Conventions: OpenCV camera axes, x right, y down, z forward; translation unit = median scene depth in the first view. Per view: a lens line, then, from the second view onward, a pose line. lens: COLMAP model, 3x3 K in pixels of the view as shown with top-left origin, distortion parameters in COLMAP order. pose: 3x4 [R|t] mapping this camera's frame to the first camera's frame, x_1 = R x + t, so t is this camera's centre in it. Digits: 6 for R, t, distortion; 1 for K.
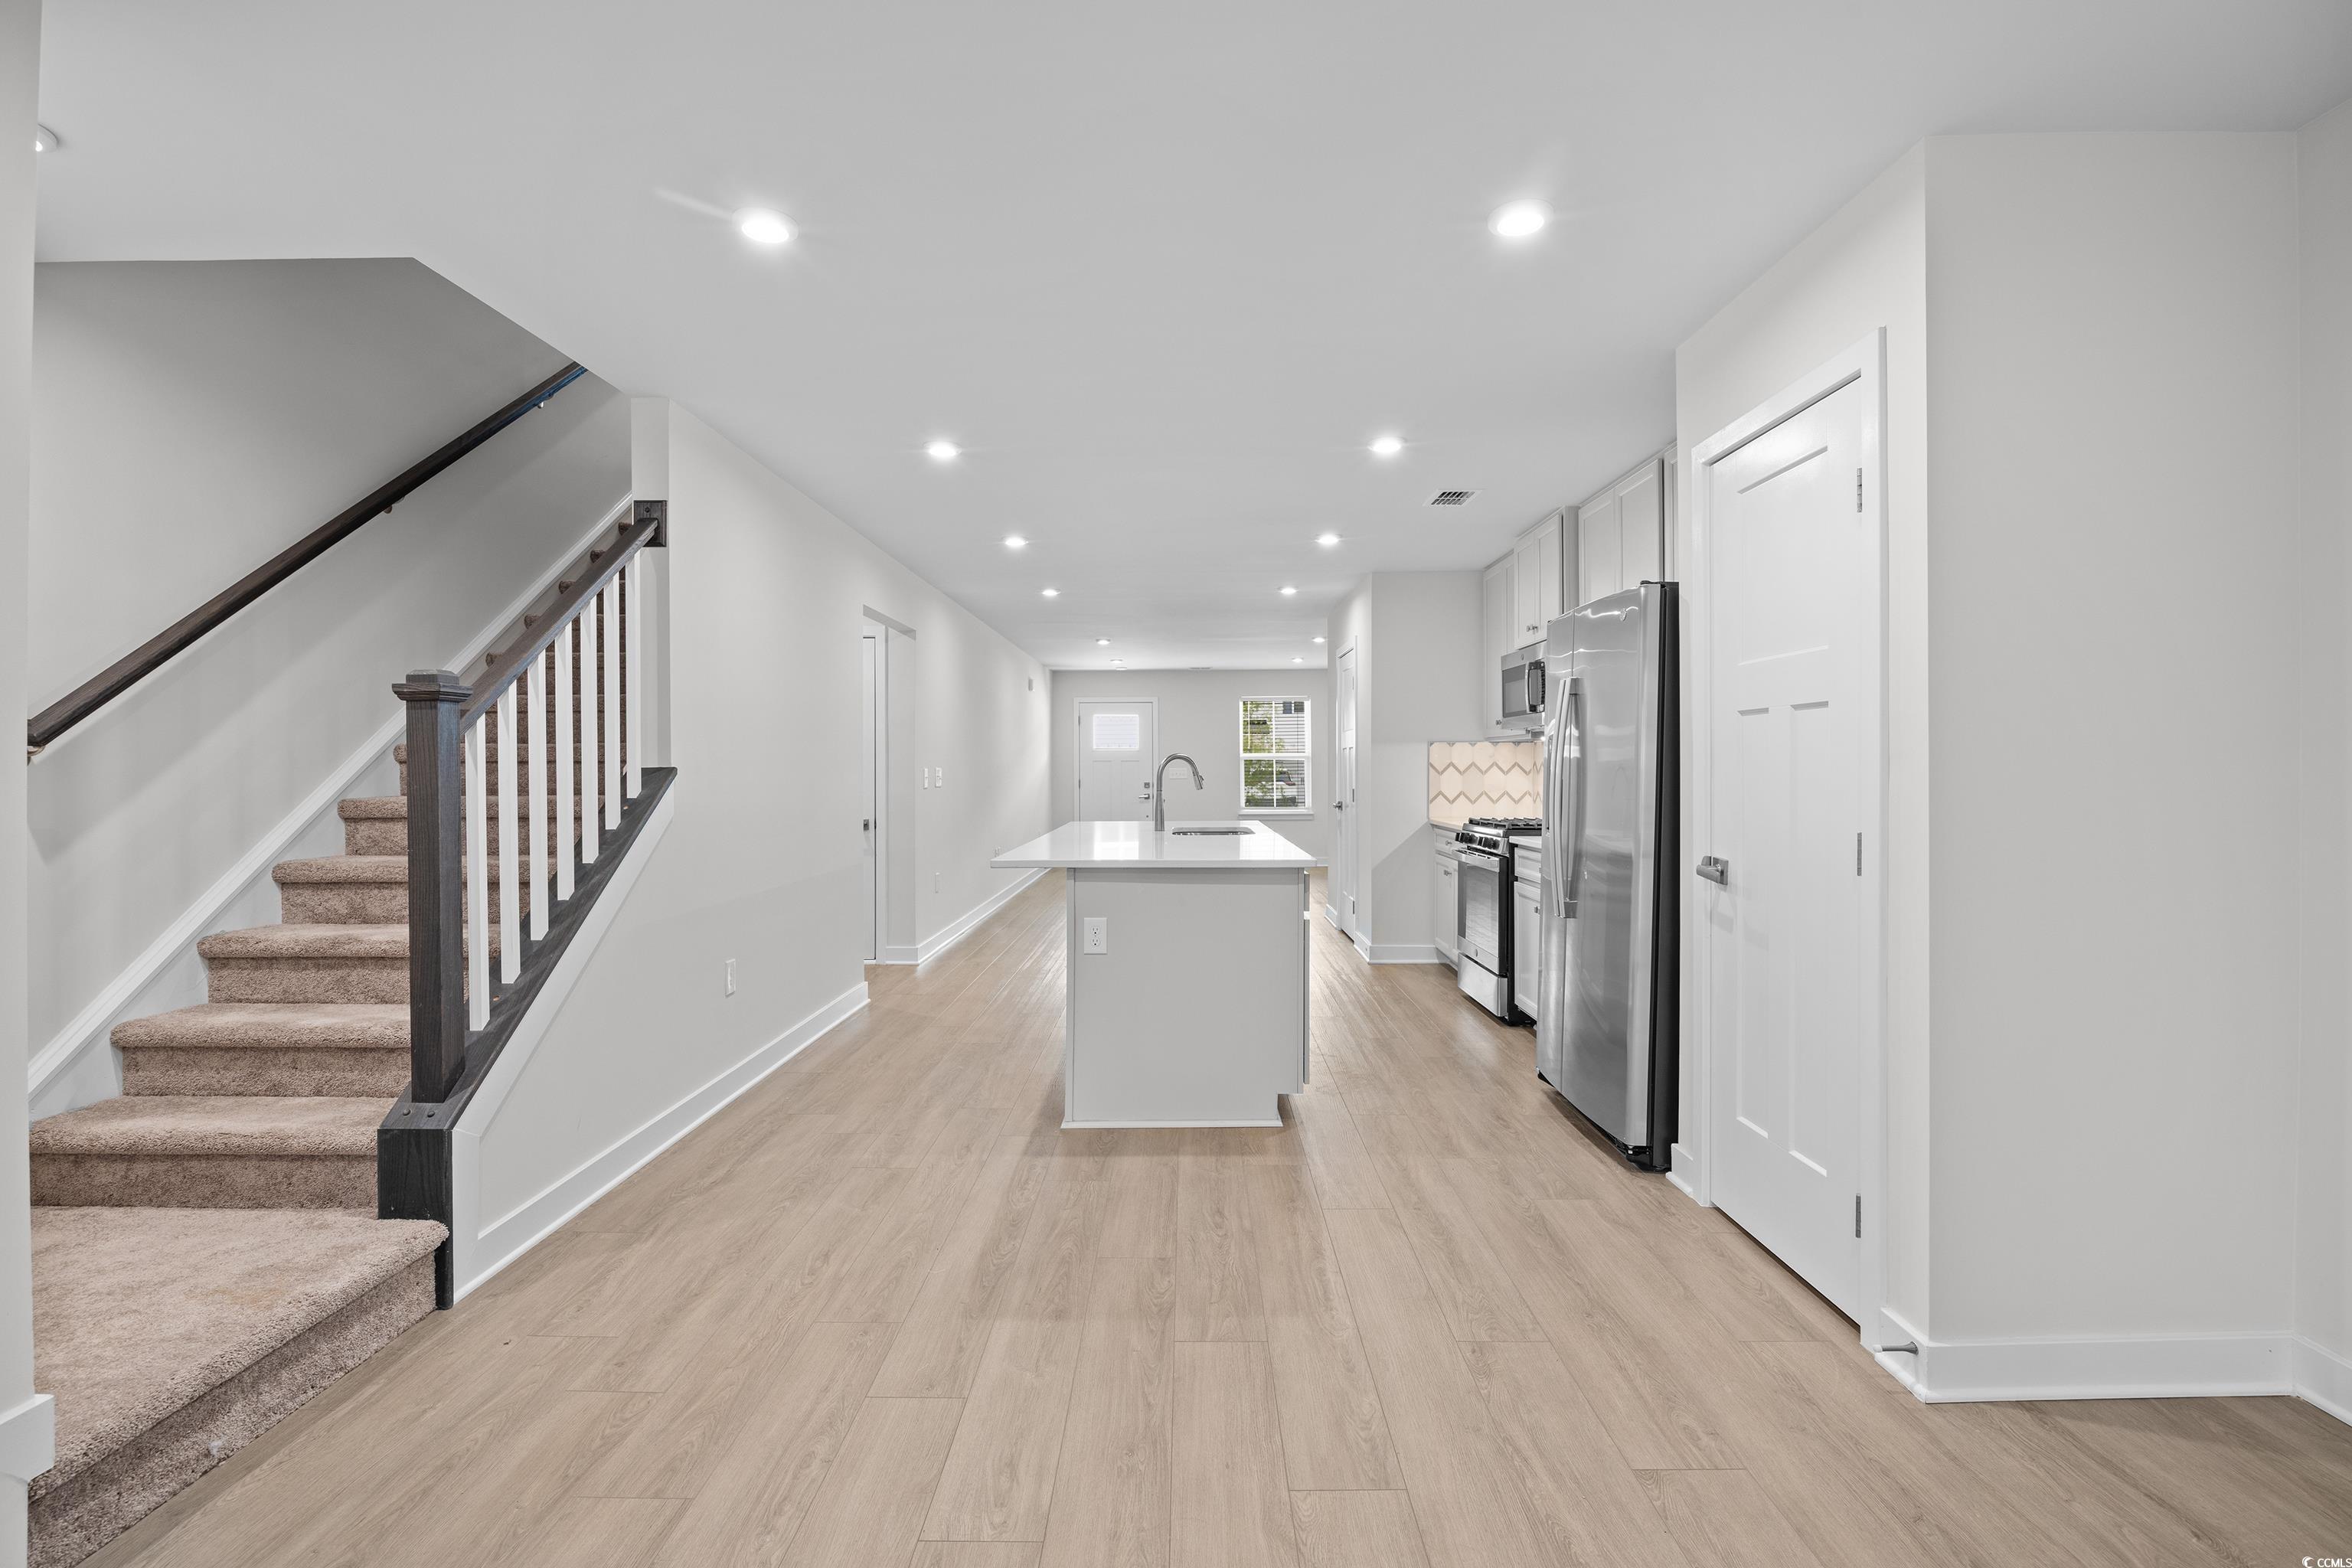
lens RADIAL K [[1099.6, 0, 1176.8], [0, 1099.6, 777.9], [0, 0, 1]] dist [-0.011971, 0.001225]
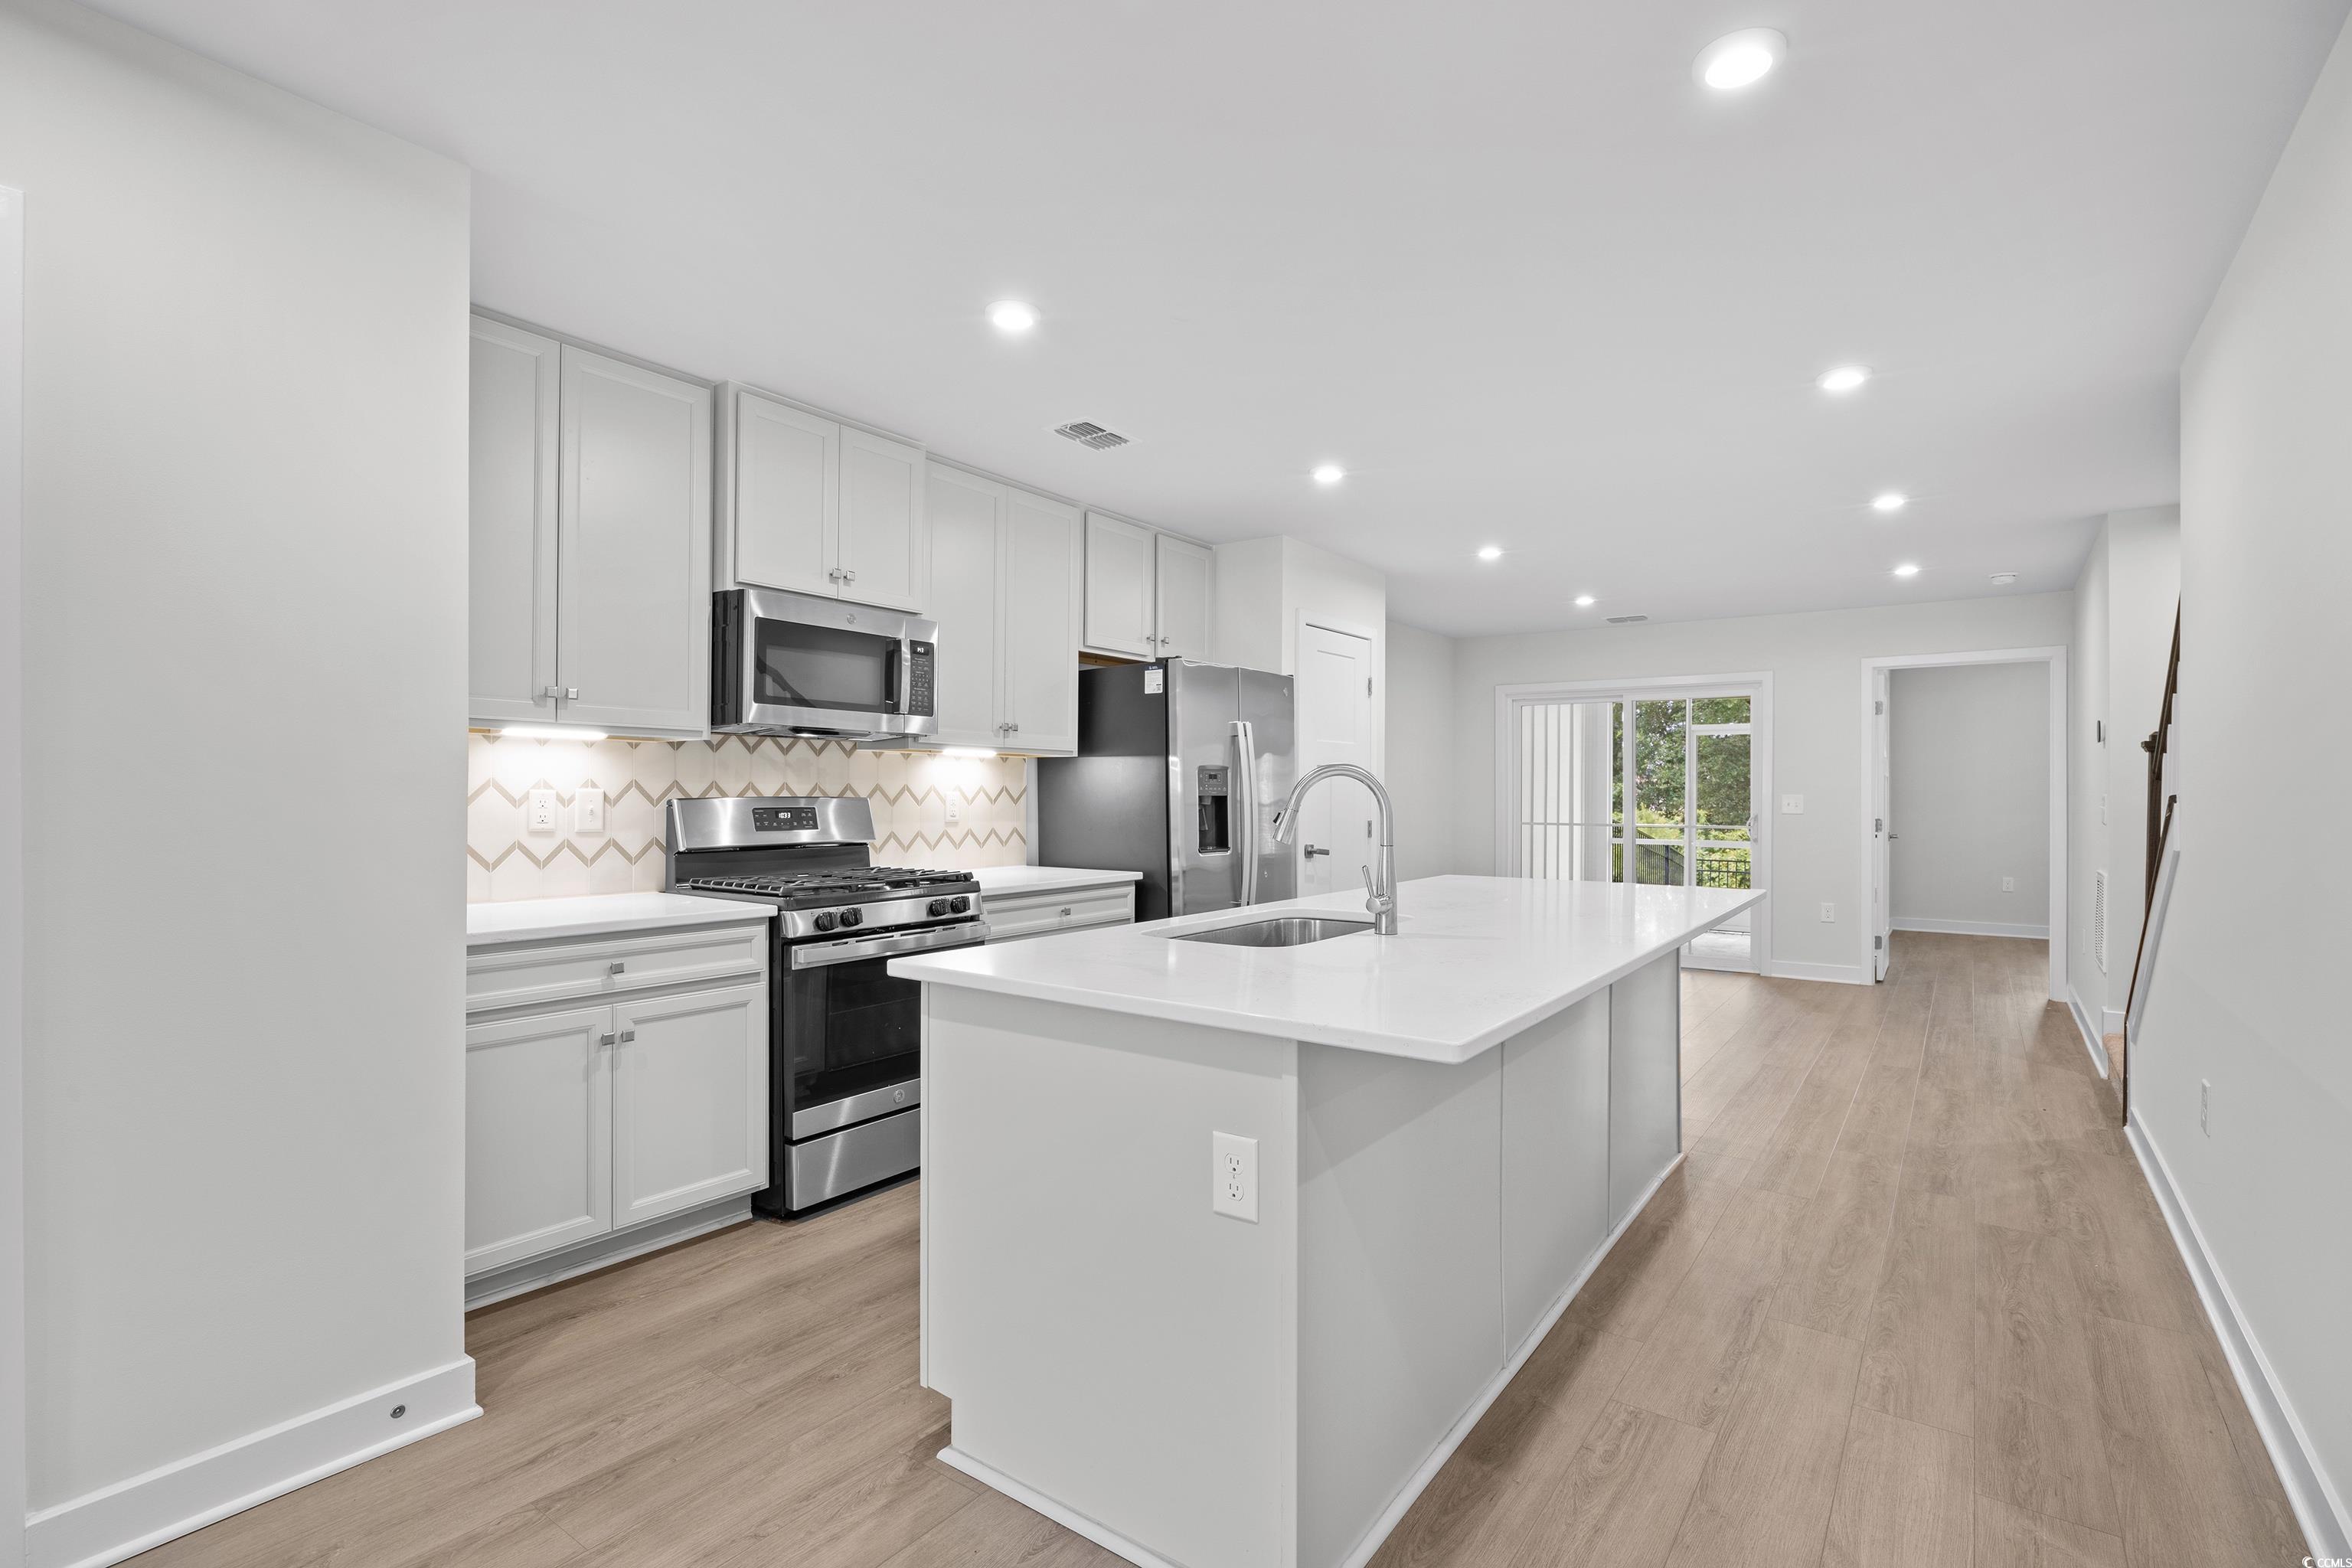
lens RADIAL K [[1099.6, 0, 1163.8], [0, 1099.6, 797.4], [0, 0, 1]] dist [-0.011971, 0.001225]
pose [[-0.810663, -0.004188, 0.585498, -0.291082], [0.002169, 0.999946, 0.010156, -0.018353], [-0.585508, 0.009503, -0.810611, 2.011711]]
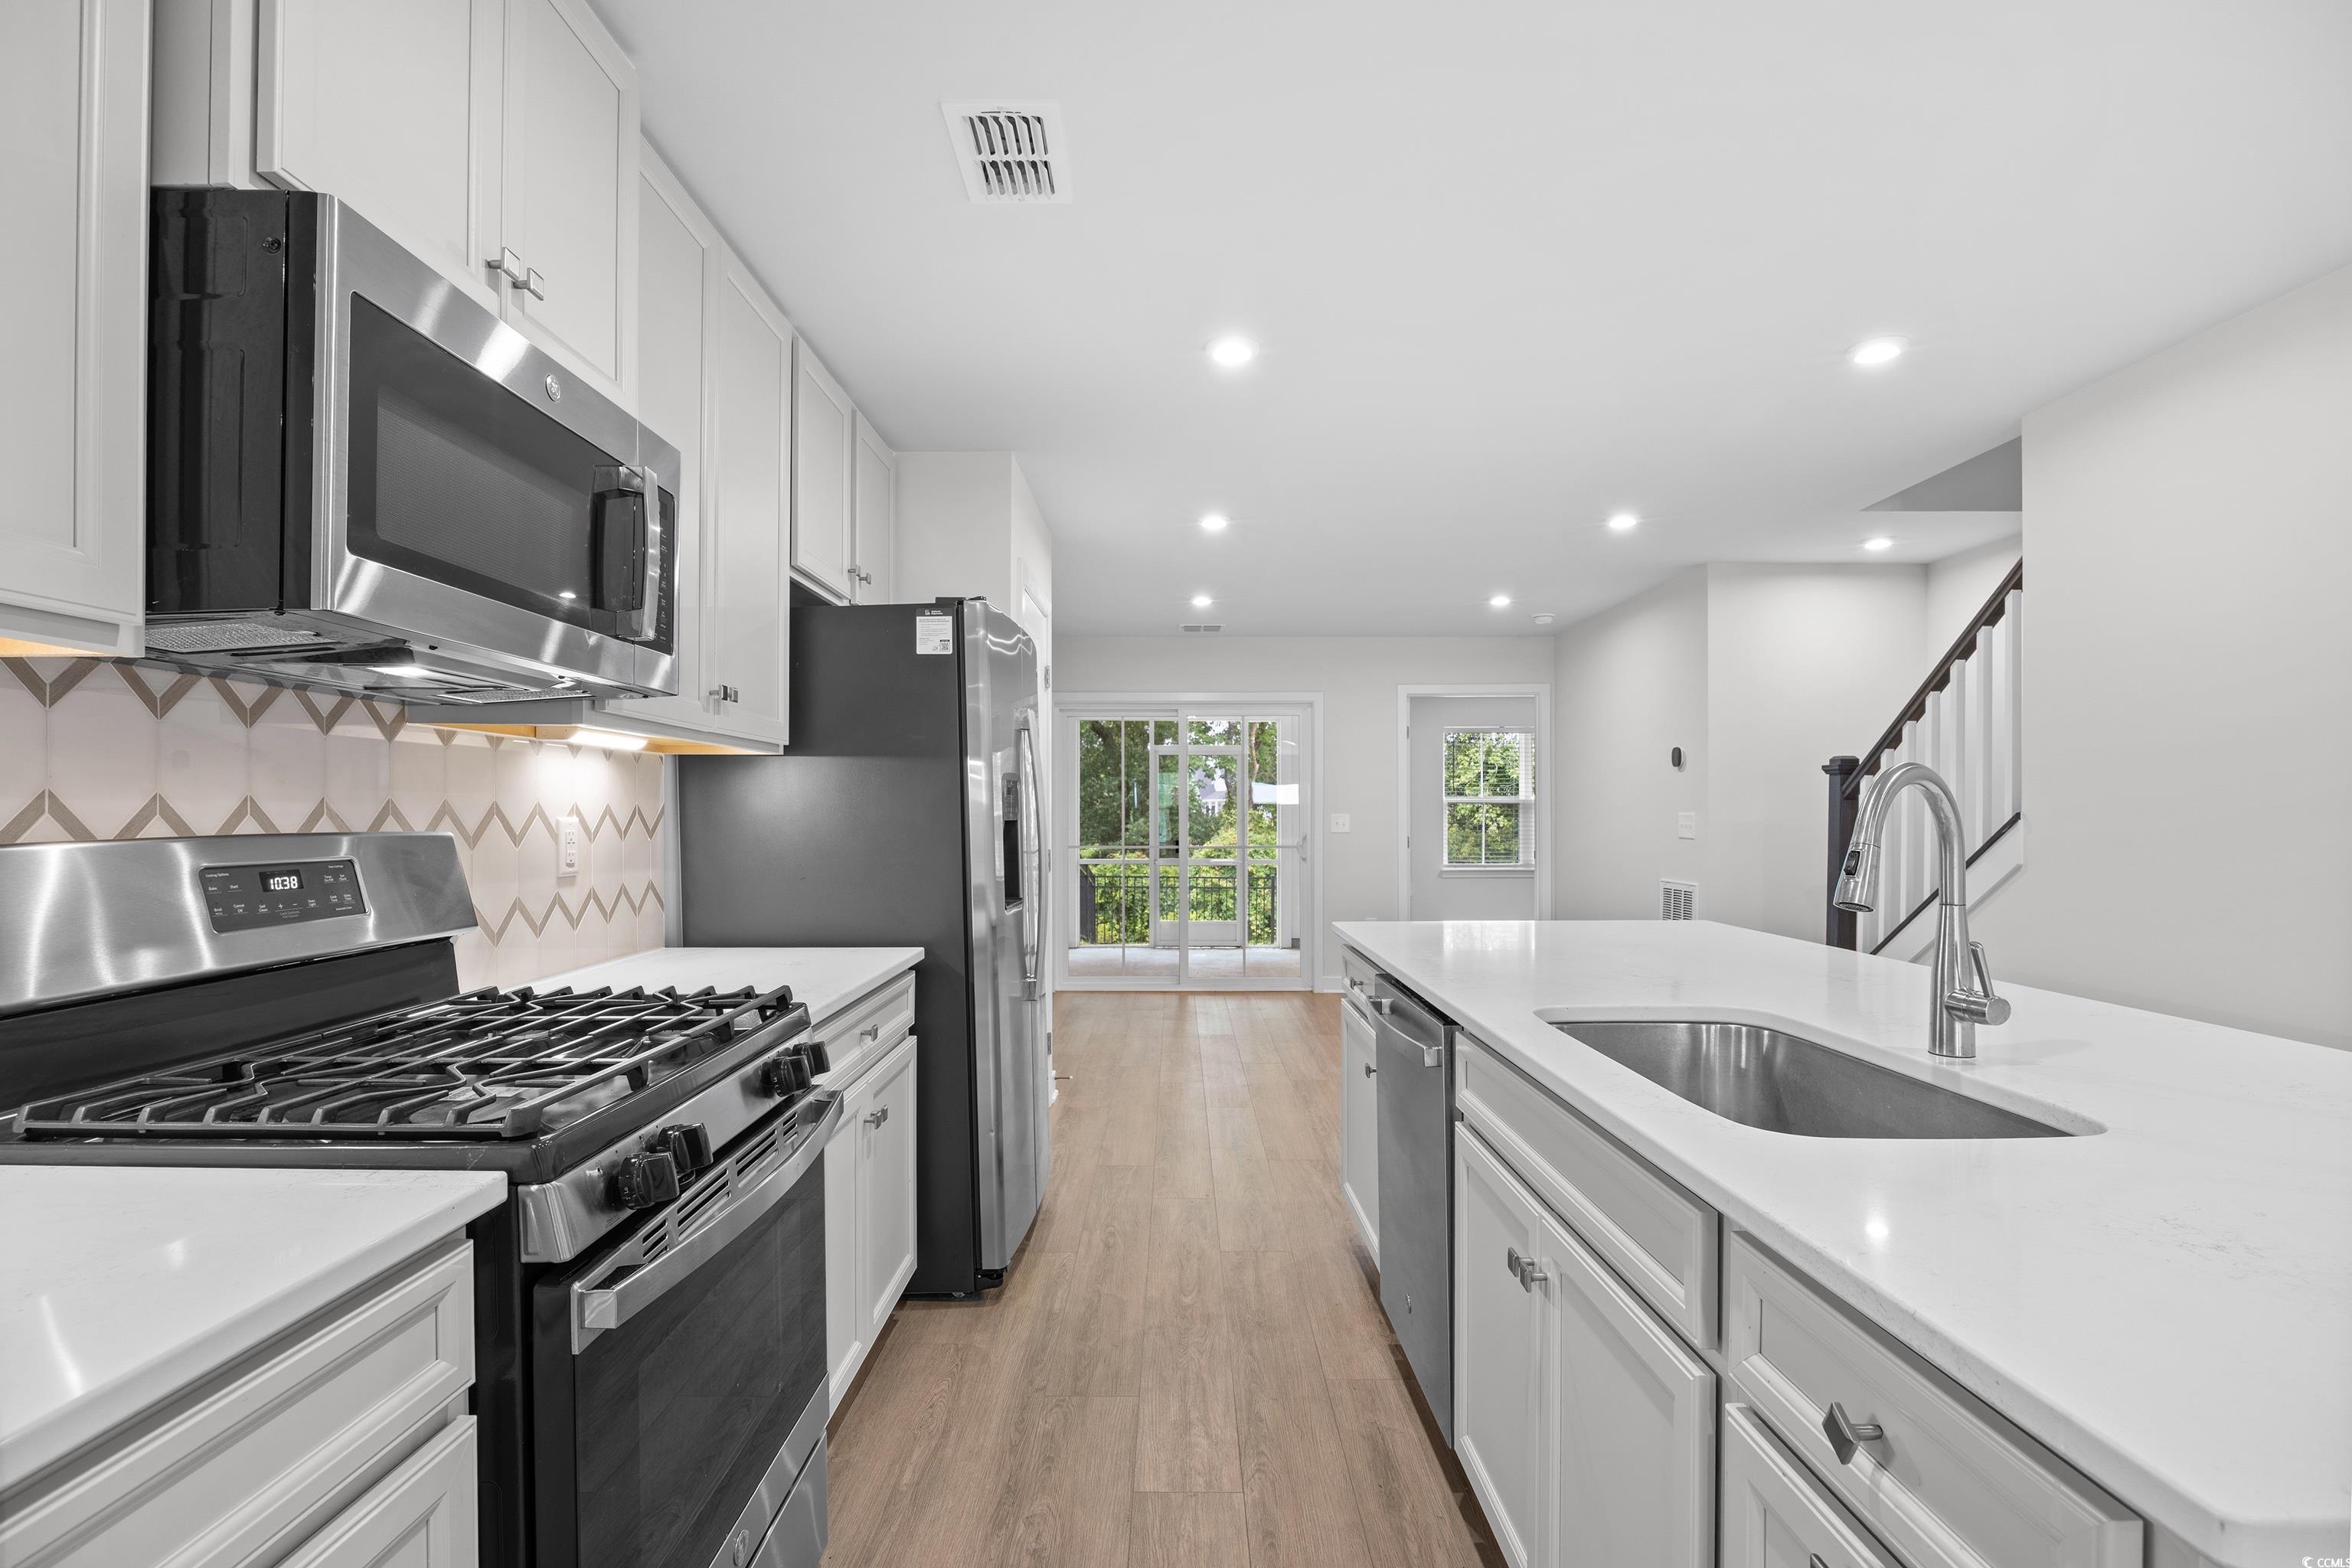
lens RADIAL K [[1099.6, 0, 1161.3], [0, 1099.6, 819.1], [0, 0, 1]] dist [-0.011971, 0.001225]
pose [[-0.999972, 0.001120, 0.007417, 0.245118], [0.001222, 0.999905, 0.013711, -0.019558], [-0.007401, 0.013719, -0.999878, 1.787010]]
